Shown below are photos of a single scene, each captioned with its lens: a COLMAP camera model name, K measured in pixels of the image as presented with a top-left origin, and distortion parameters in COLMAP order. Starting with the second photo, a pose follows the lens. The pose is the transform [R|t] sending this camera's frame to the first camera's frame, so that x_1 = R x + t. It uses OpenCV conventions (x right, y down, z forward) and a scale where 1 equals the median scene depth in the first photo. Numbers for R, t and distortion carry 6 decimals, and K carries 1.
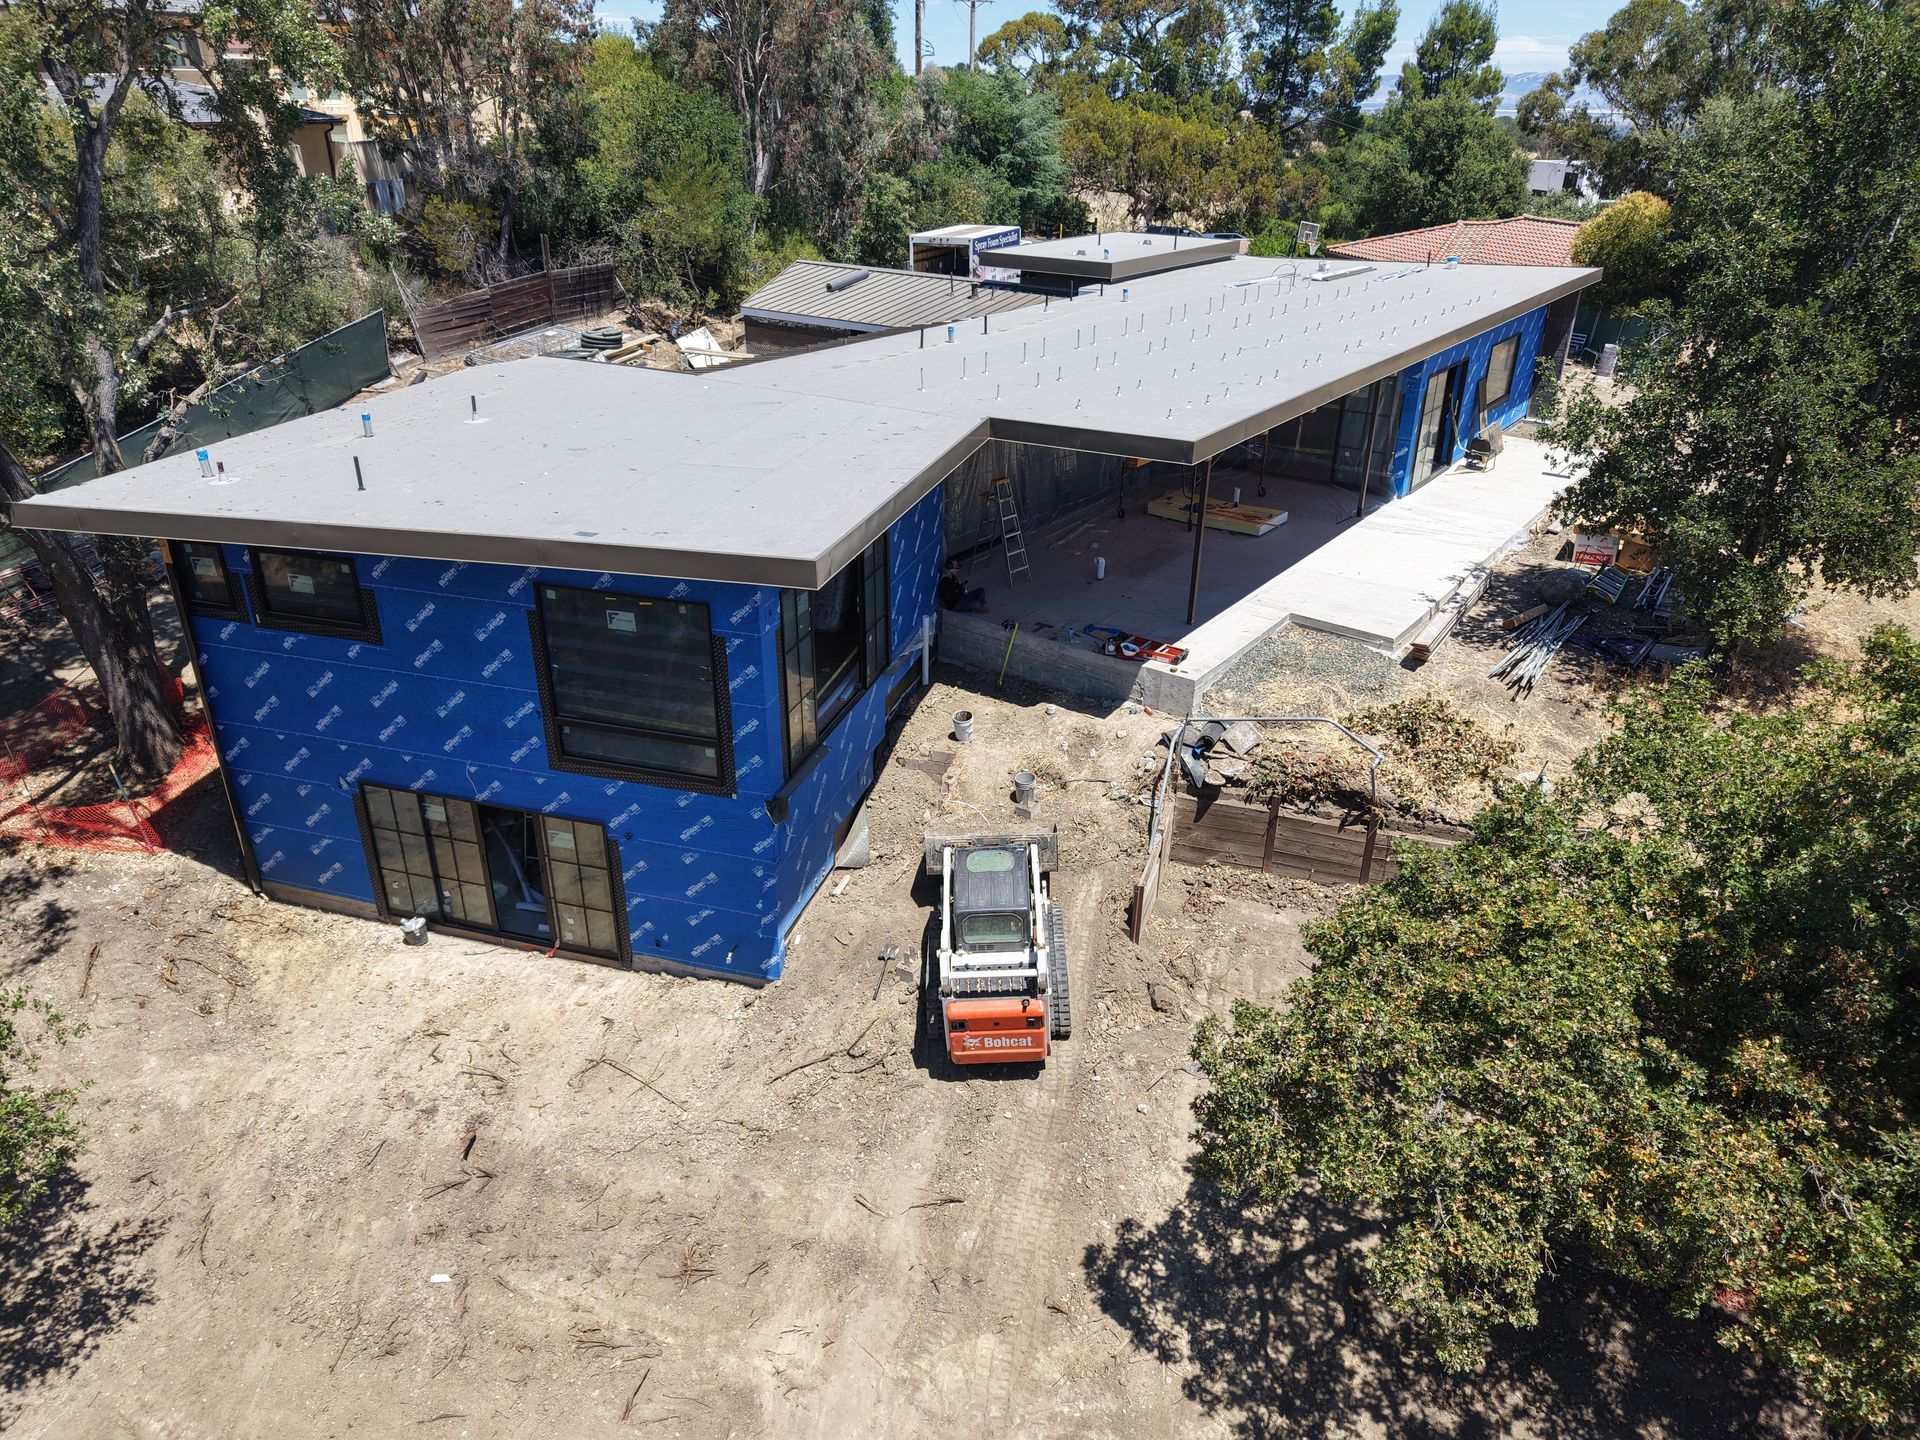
lens RADIAL K [[1282.6, 0, 954.1], [0, 1282.6, 717.1], [0, 0, 1]] dist [0.017127, -0.007555]
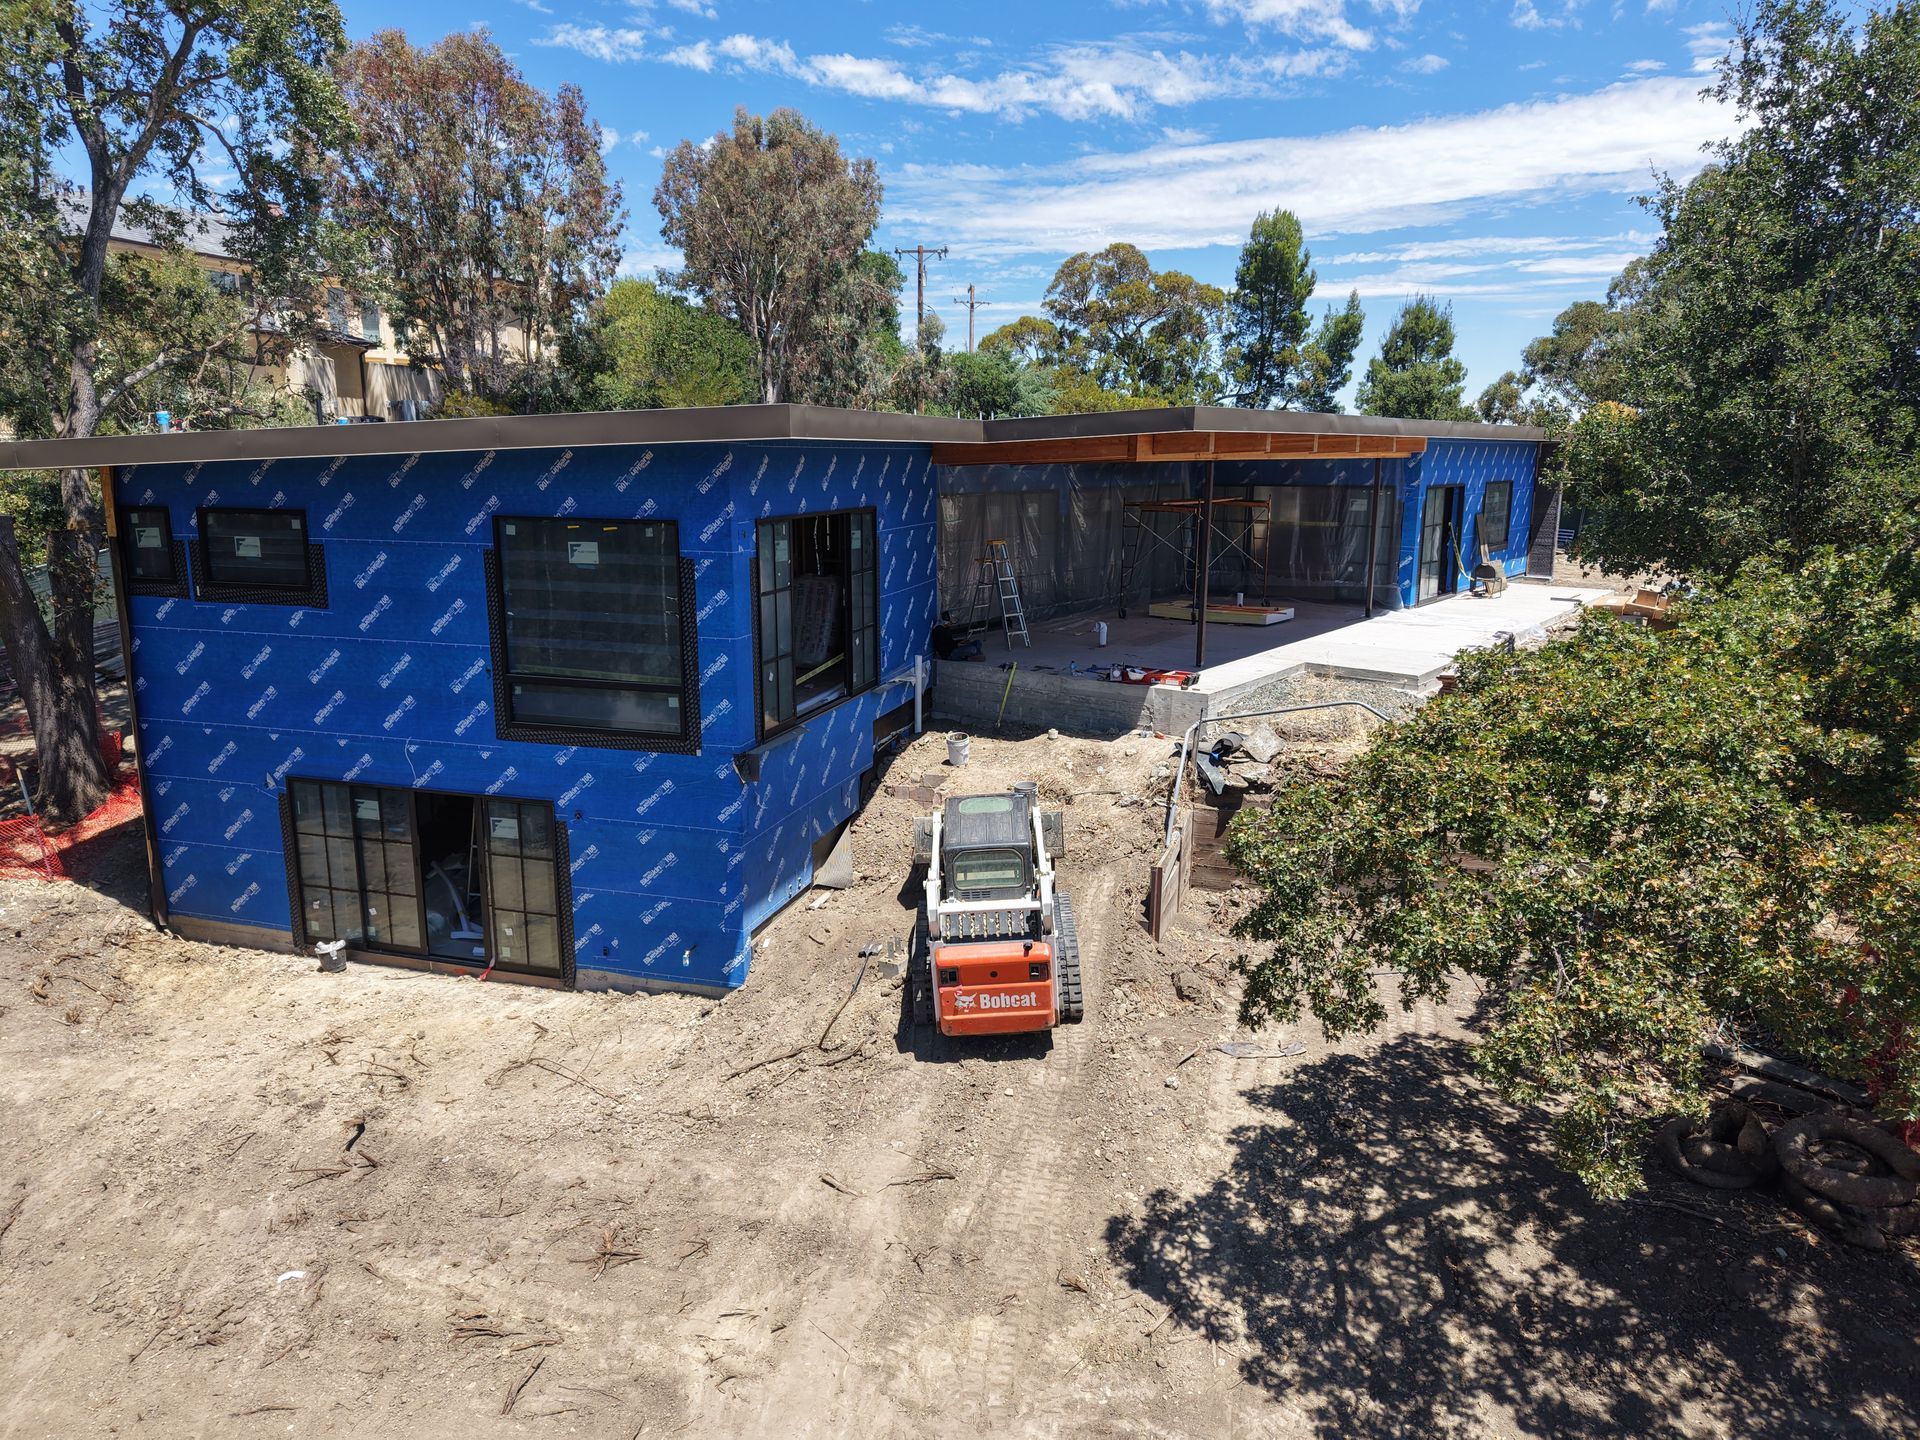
lens RADIAL K [[1282.6, 0, 954.0], [0, 1282.6, 721.2], [0, 0, 1]] dist [0.017127, -0.007555]
pose [[0.999983, -0.004248, -0.003868, 0.008475], [0.003183, 0.970157, -0.242456, 0.221914], [0.004783, 0.242439, 0.970155, 0.111021]]
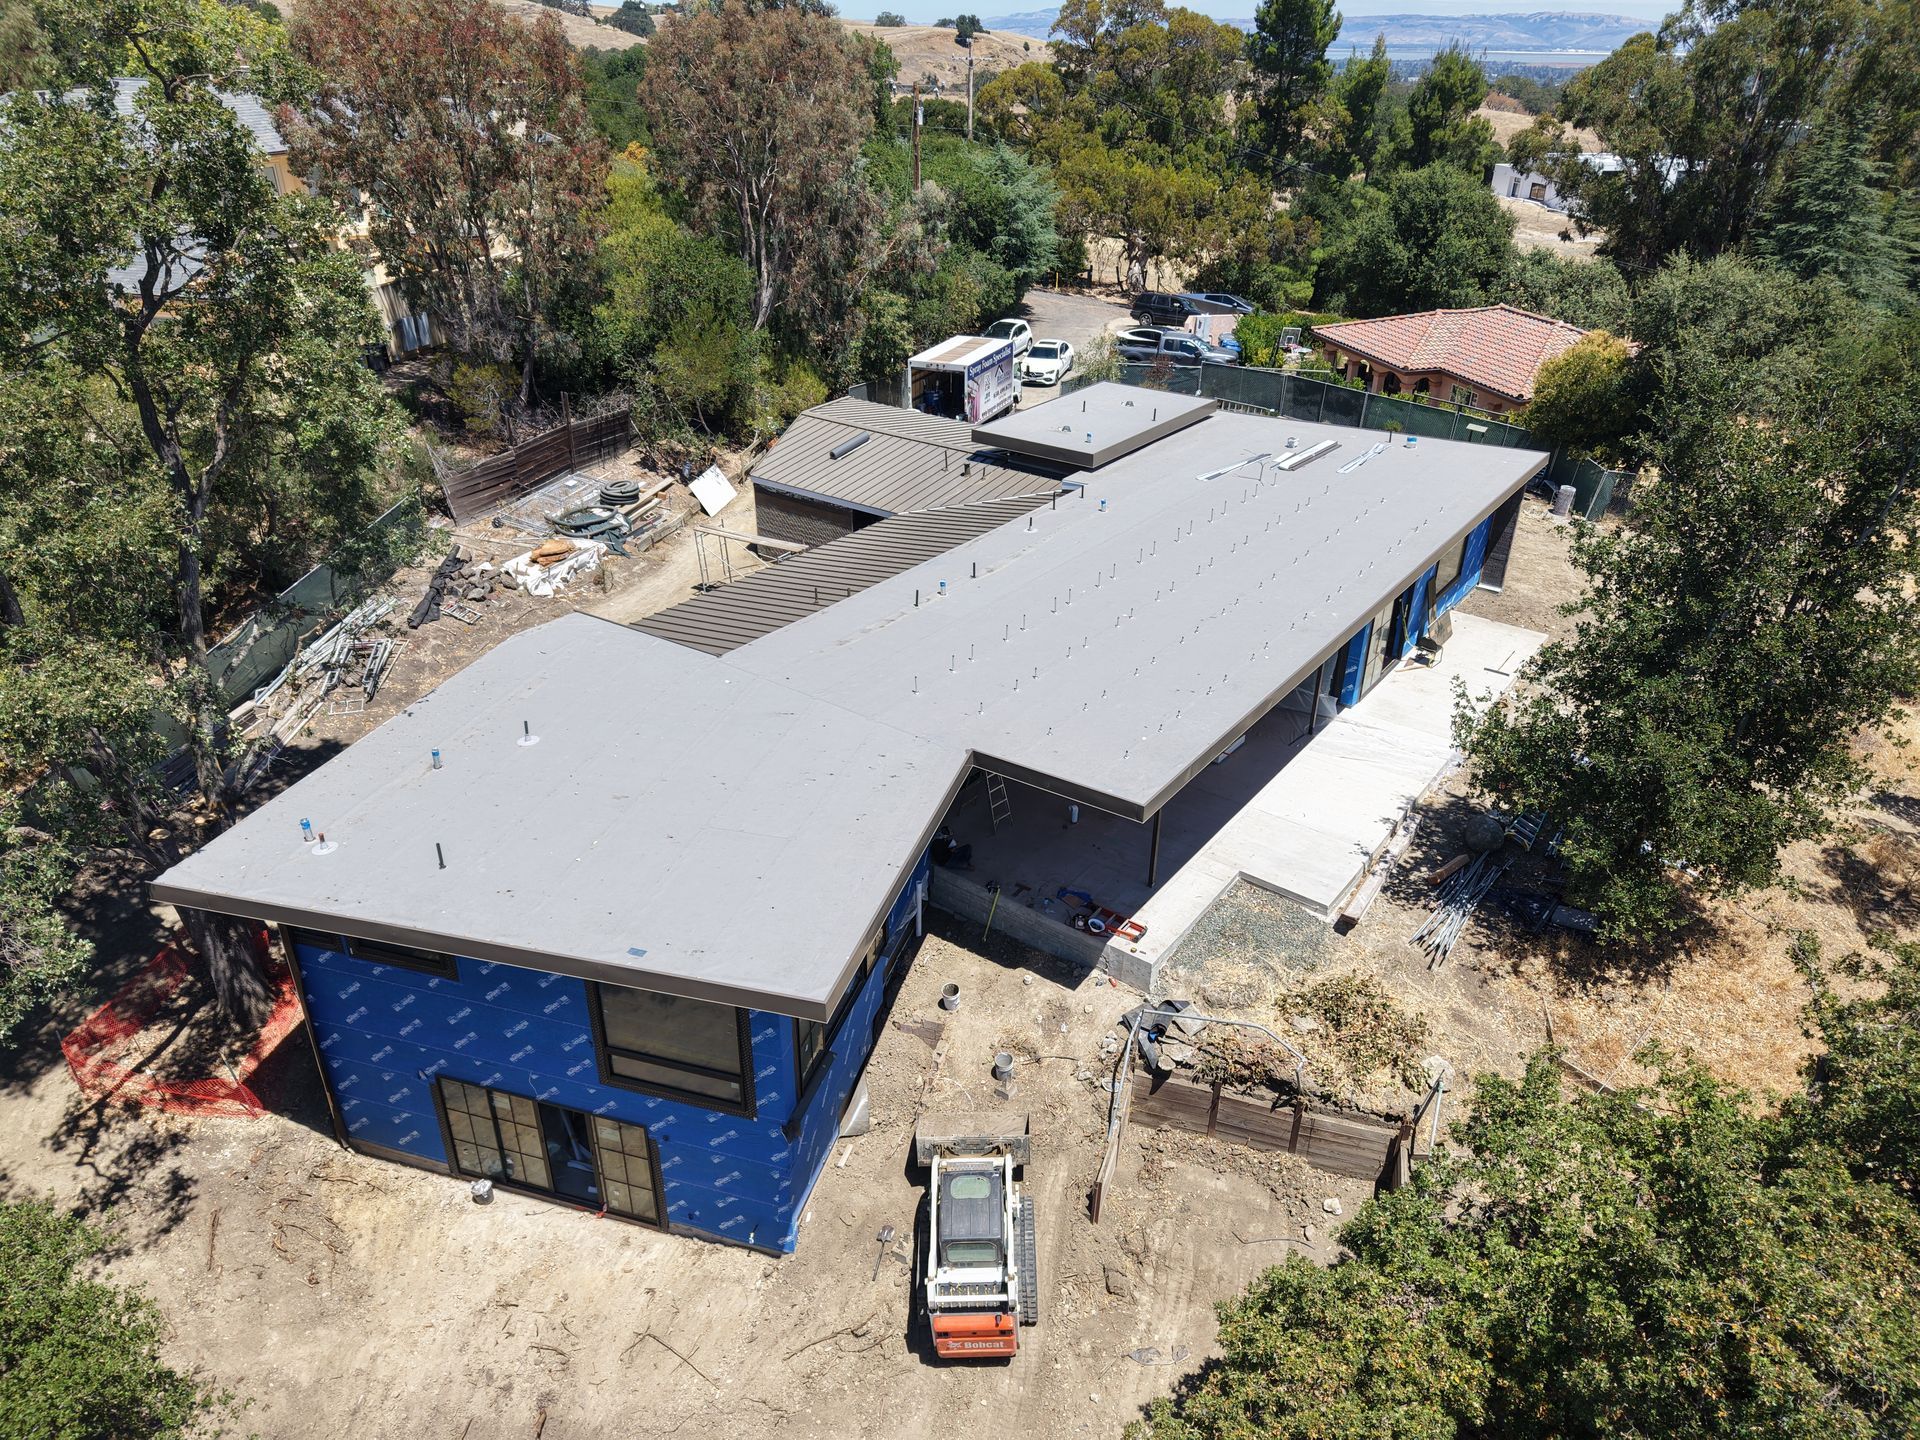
lens RADIAL K [[1282.6, 0, 953.3], [0, 1282.6, 716.5], [0, 0, 1]] dist [0.017127, -0.007555]
pose [[0.999998, -0.000149, -0.002069, 0.012309], [0.000226, 0.999300, 0.037405, -0.306845], [0.002062, -0.037405, 0.999298, -0.154640]]
